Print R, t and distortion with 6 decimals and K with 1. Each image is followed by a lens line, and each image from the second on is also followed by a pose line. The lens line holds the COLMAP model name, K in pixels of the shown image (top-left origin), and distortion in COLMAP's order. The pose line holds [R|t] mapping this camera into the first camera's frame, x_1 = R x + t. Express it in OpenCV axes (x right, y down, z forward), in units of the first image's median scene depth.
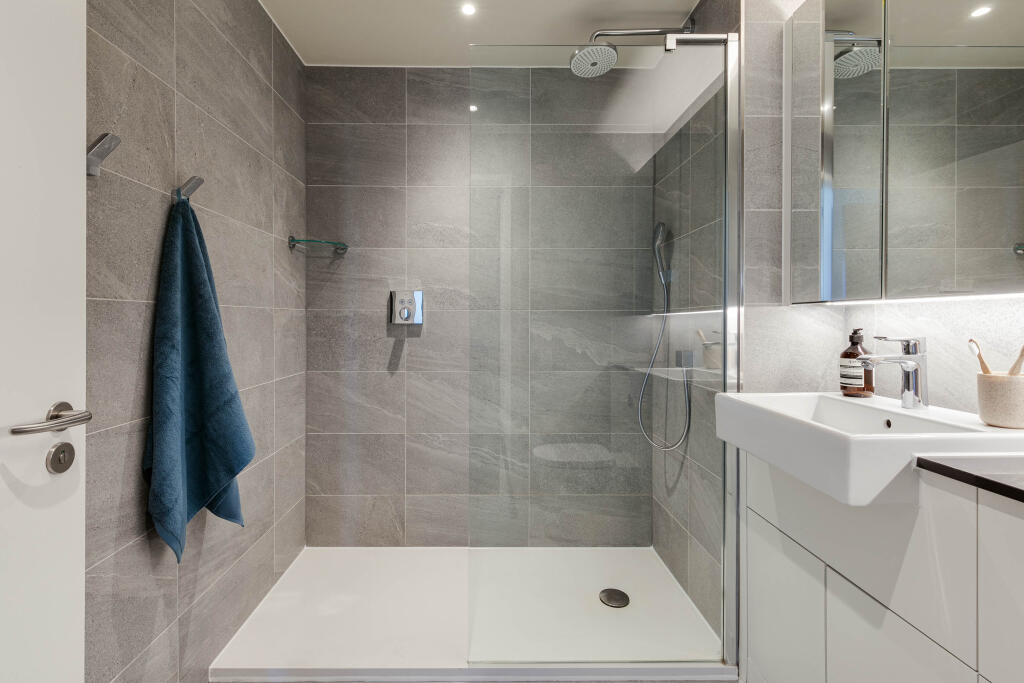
lens RADIAL K [[470.5, 0, 488.7], [0, 470.5, 326.0], [0, 0, 1]] dist [0.001812, -0.000295]
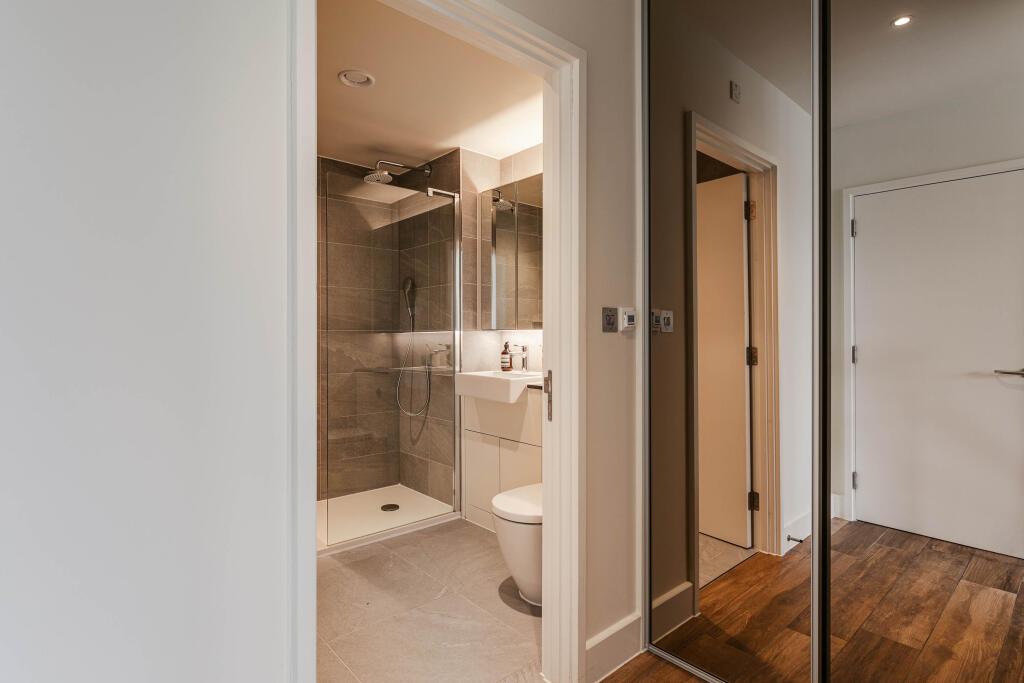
lens RADIAL K [[528.4, 0, 512.0], [0, 528.4, 341.5], [0, 0, 1]] dist [-0.001978, -0.000224]
pose [[0.752319, -0.007430, 0.658757, -0.548269], [0.006107, 0.999972, 0.004305, -0.003476], [-0.658771, 0.000784, 0.752344, -0.584547]]
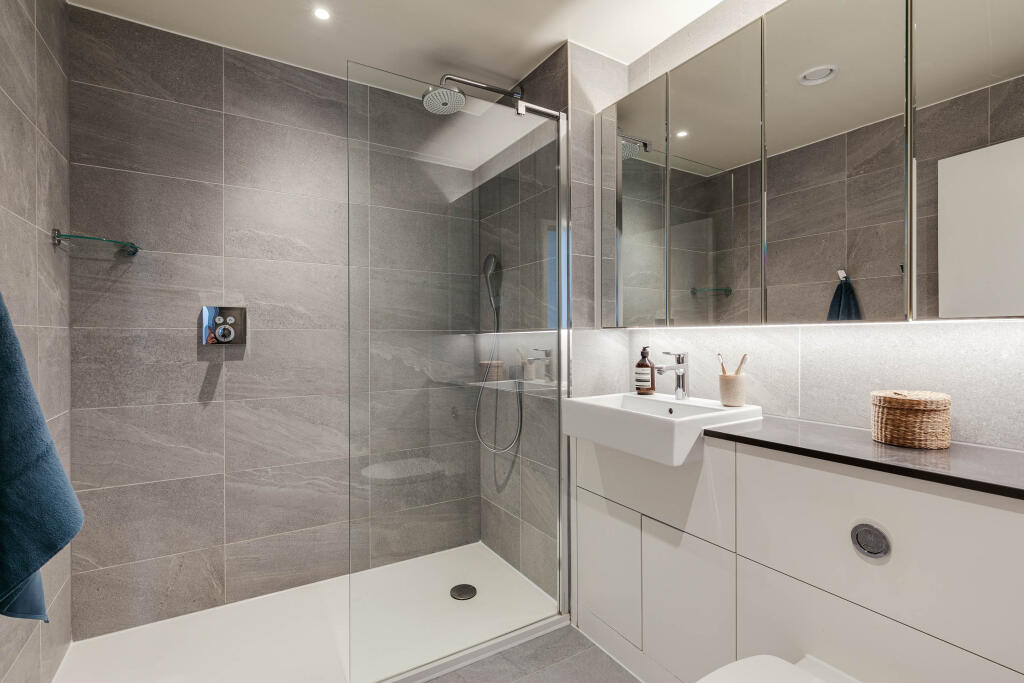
lens RADIAL K [[474.1, 0, 512.0], [0, 474.1, 341.5], [0, 0, 1]] dist [-0.005859, -0.000337]
pose [[0.856007, -0.006638, 0.516921, -0.181149], [0.007345, 0.999973, 0.000677, -0.008135], [-0.516911, 0.003217, 0.856033, -0.008877]]
